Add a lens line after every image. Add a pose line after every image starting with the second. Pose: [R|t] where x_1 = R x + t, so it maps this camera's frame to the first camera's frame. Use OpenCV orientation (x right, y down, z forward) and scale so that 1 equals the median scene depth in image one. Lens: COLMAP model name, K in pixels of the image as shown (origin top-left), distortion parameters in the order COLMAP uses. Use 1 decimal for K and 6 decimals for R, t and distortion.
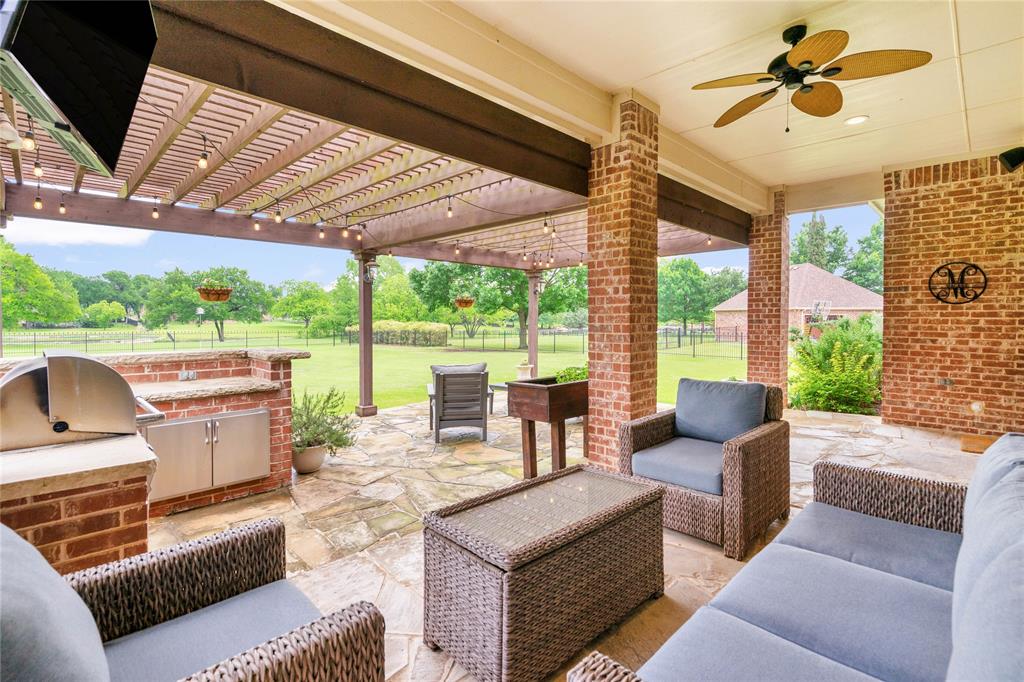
lens RADIAL K [[473.2, 0, 517.3], [0, 473.2, 320.3], [0, 0, 1]] dist [-0.001577, -0.000256]
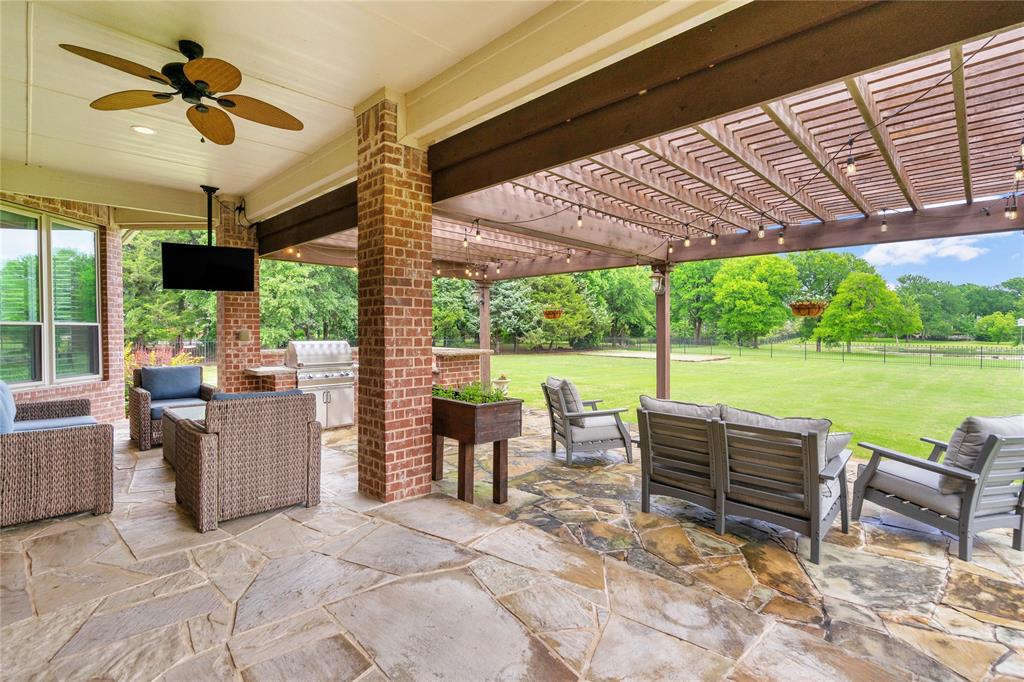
lens RADIAL K [[473.2, 0, 514.6], [0, 473.2, 336.6], [0, 0, 1]] dist [-0.001577, -0.000256]
pose [[0.024152, 0.013642, -0.999615, 1.032639], [-0.006271, 0.999889, 0.013494, -0.007630], [0.999689, 0.005943, 0.024235, 1.069562]]
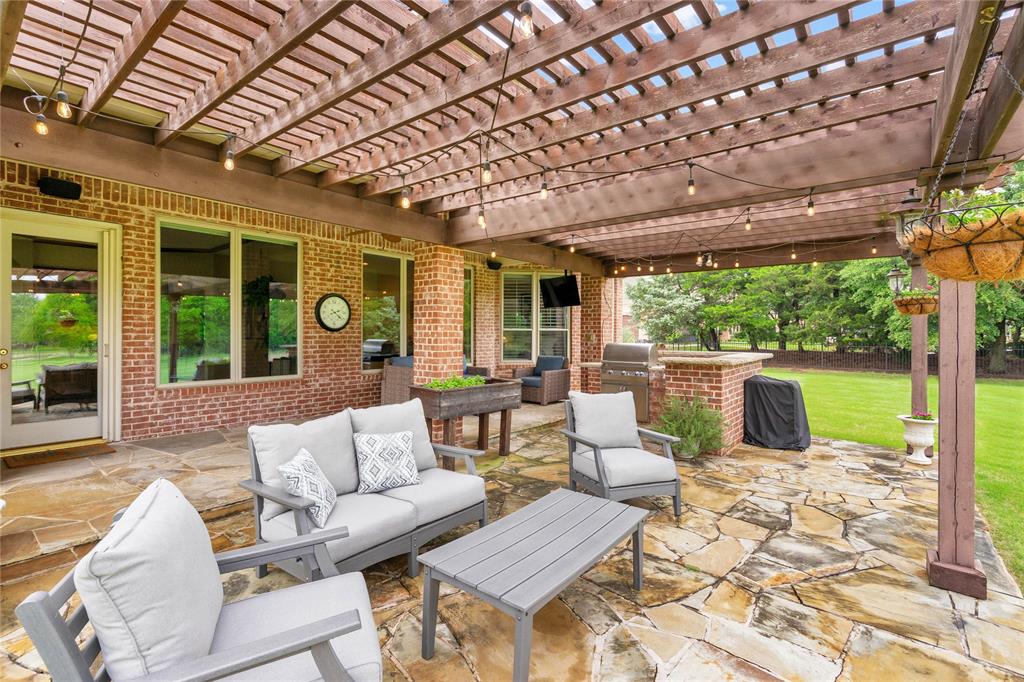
lens RADIAL K [[473.2, 0, 517.2], [0, 473.2, 335.2], [0, 0, 1]] dist [-0.001577, -0.000256]
pose [[-0.992666, -0.002778, -0.120856, 0.143667], [-0.004020, 0.999942, 0.010030, -0.013998], [0.120821, 0.010442, -0.992619, 2.149136]]
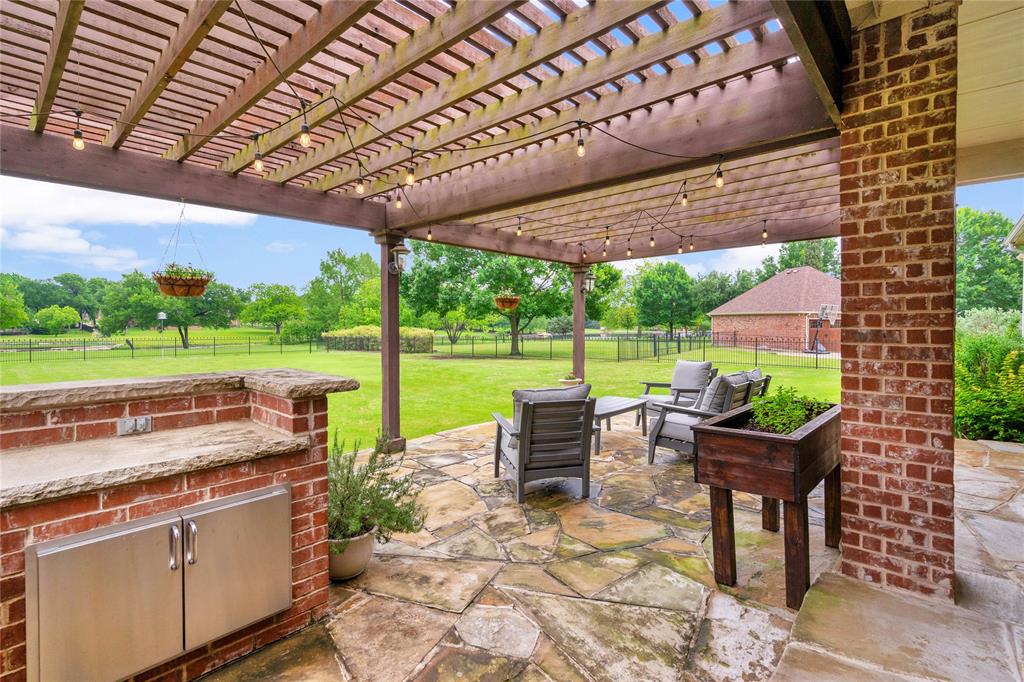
lens RADIAL K [[473.2, 0, 520.8], [0, 473.2, 325.5], [0, 0, 1]] dist [-0.001577, -0.000256]
pose [[0.998319, -0.002144, 0.057927, -0.248915], [0.002135, 0.999998, 0.000219, 0.002441], [-0.057927, -0.000095, 0.998321, 0.376994]]
